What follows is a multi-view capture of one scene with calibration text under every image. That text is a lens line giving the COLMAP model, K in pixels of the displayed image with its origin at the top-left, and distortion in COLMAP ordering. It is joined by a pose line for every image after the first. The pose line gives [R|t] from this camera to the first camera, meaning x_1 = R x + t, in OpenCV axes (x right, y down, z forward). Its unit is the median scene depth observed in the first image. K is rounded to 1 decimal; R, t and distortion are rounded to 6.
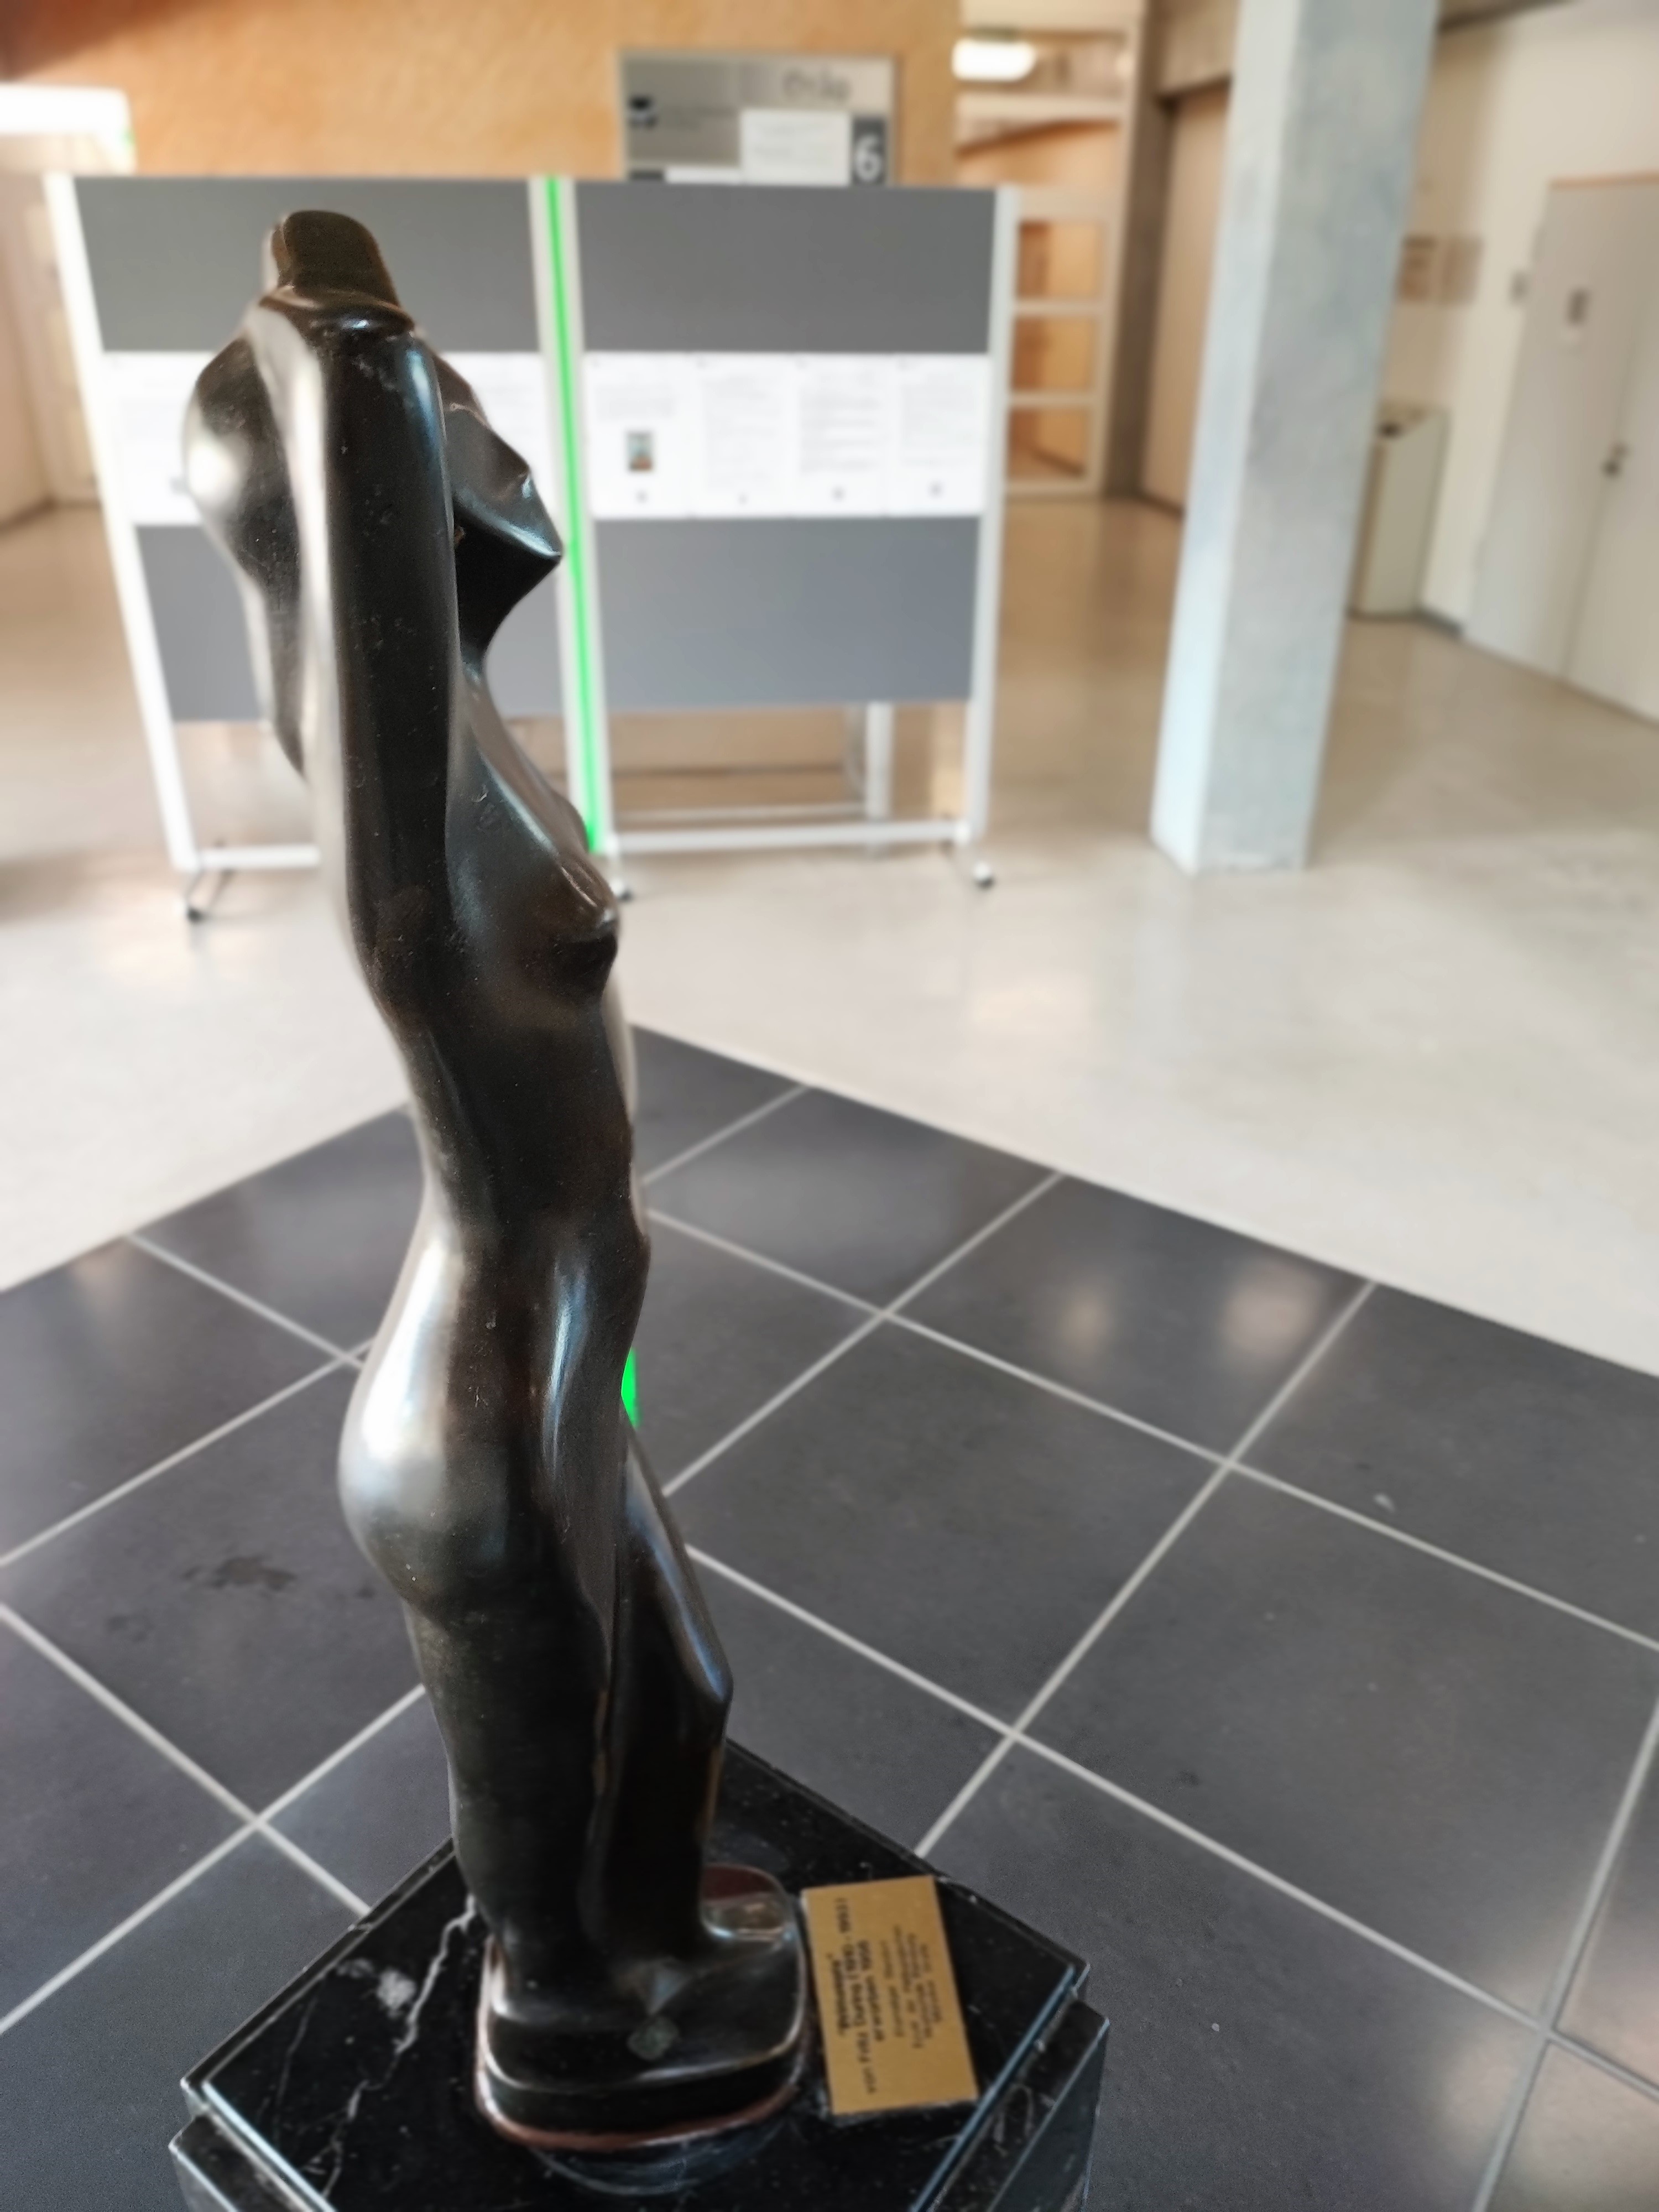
lens RADIAL K [[1446.3, 0, 748.5], [0, 1446.3, 916.9], [0, 0, 1]] dist [0.015190, -0.019299]
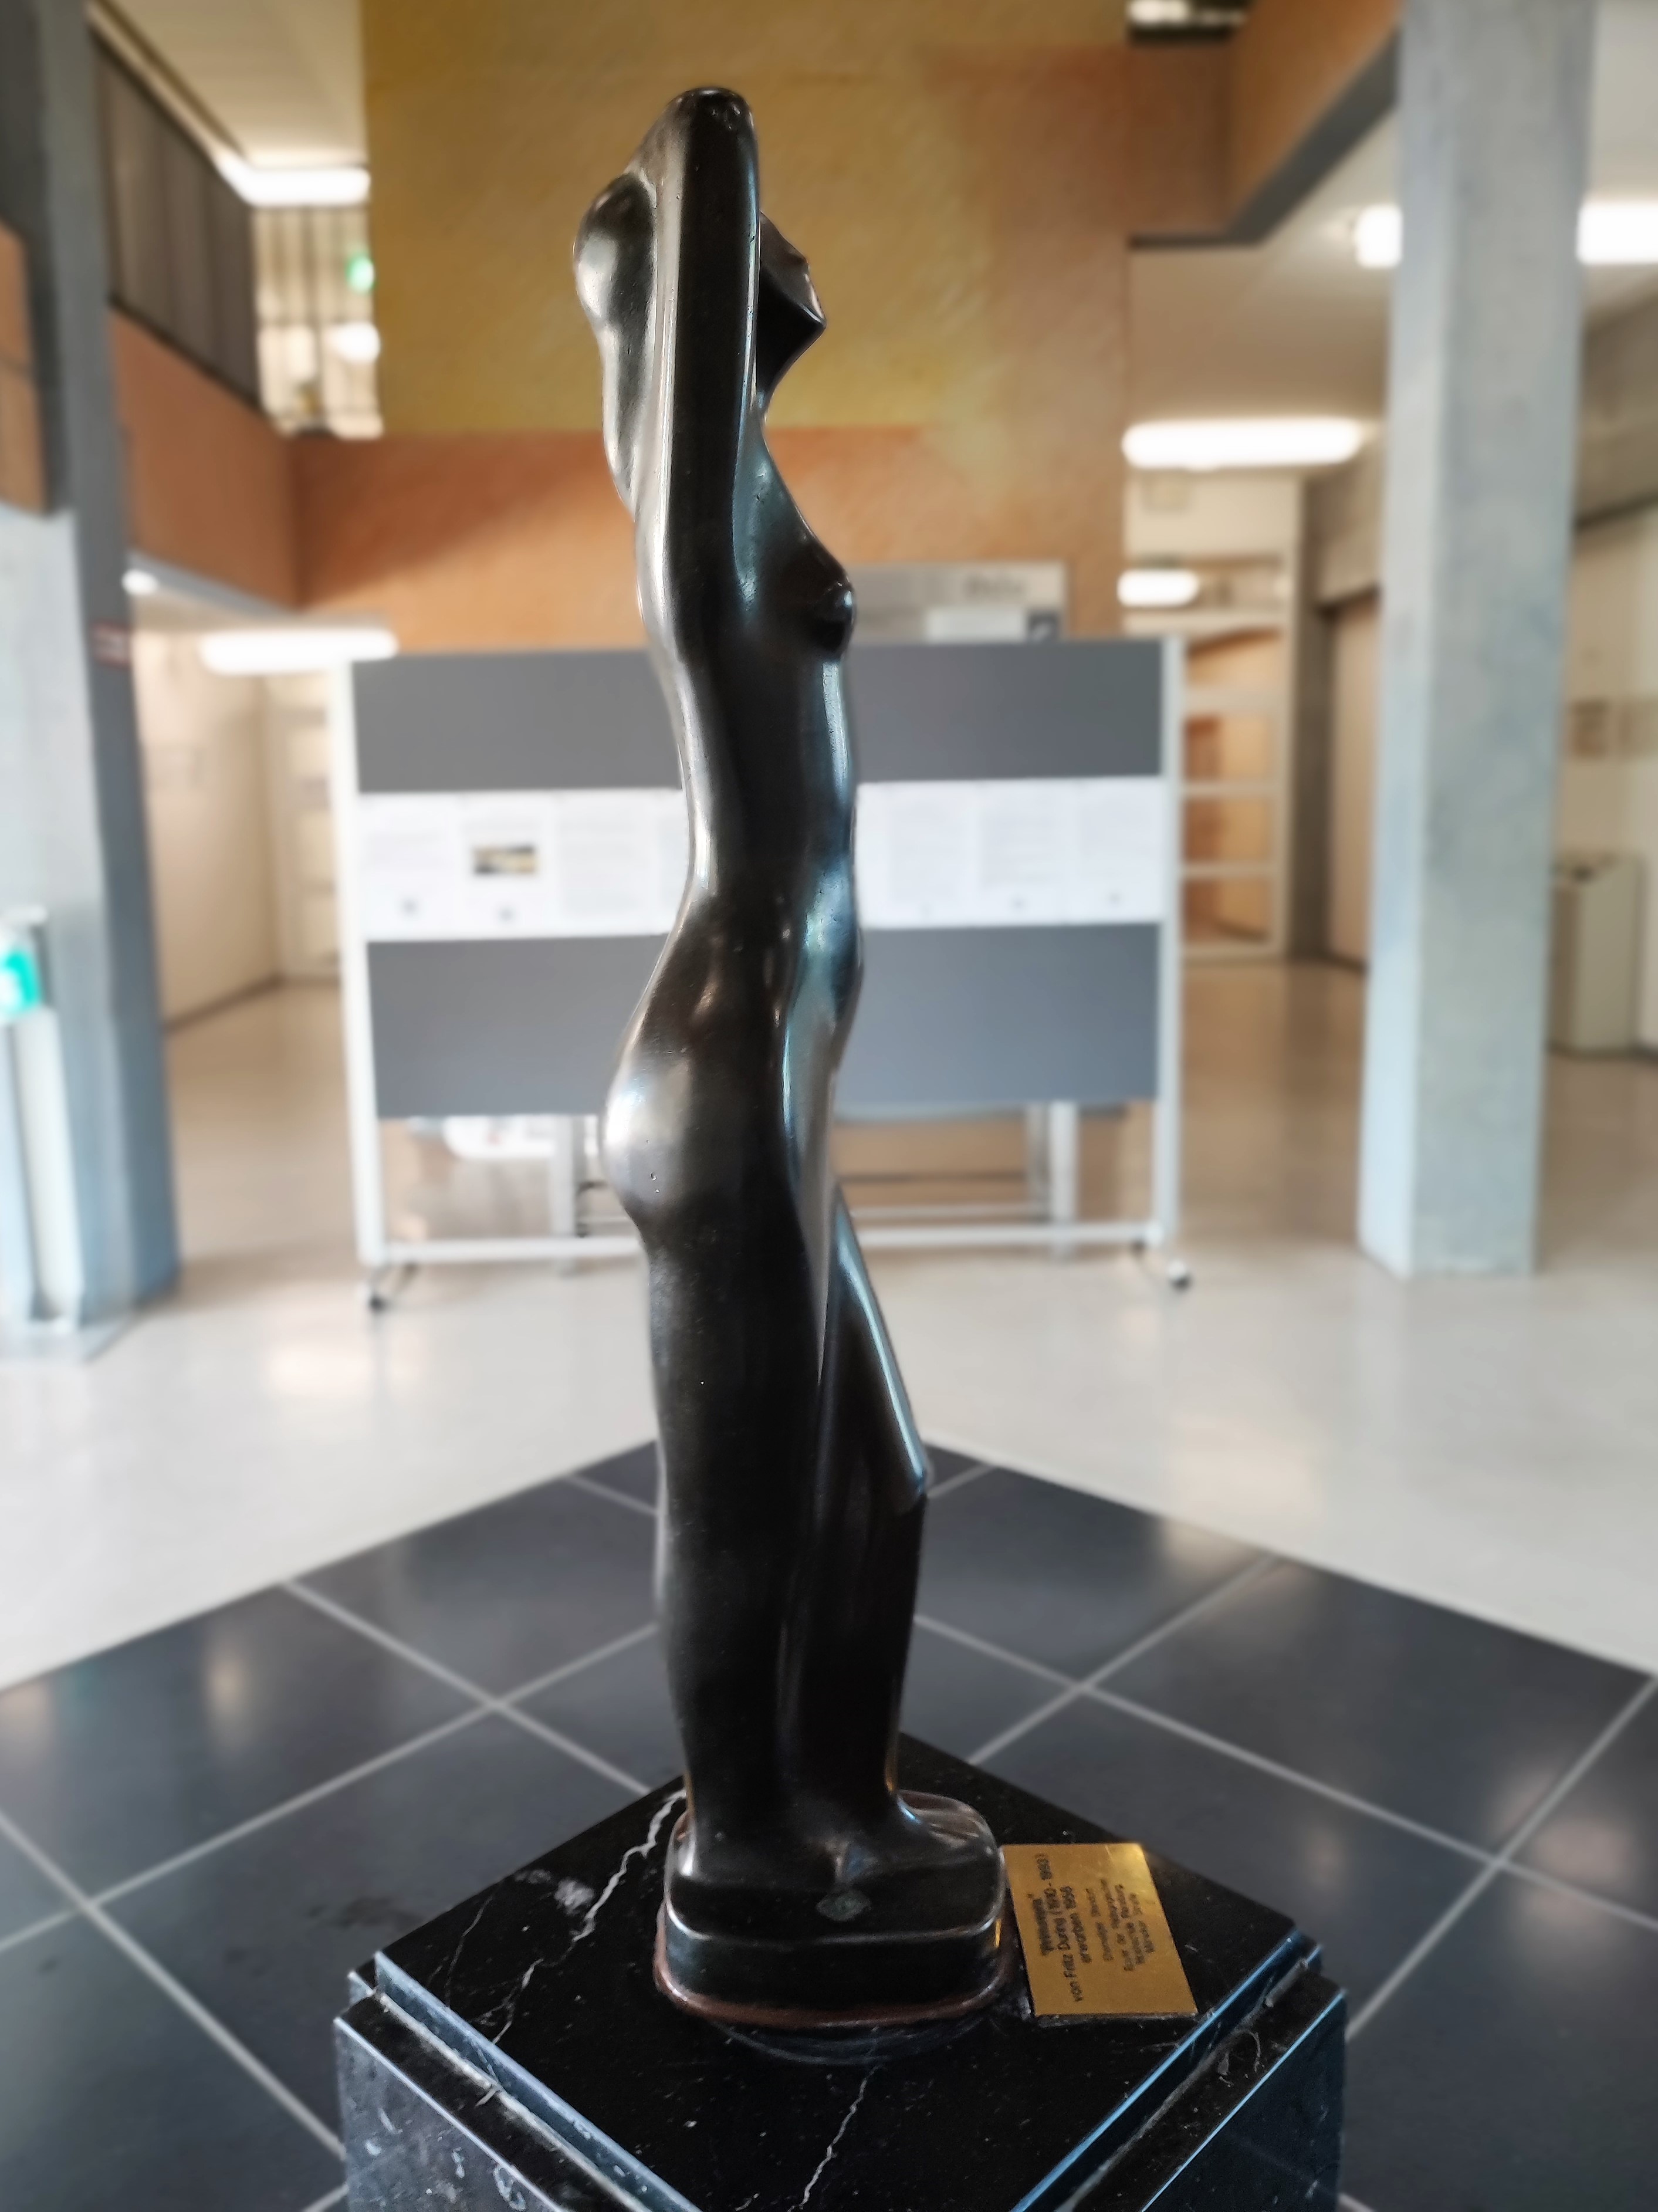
lens RADIAL K [[1446.2, 0, 748.0], [0, 1446.2, 916.9], [0, 0, 1]] dist [0.015190, -0.019299]
pose [[0.992101, 0.007681, -0.125209, -0.012312], [-0.044608, 0.954487, -0.294899, 0.398867], [0.117245, 0.298155, 0.947289, -0.095019]]
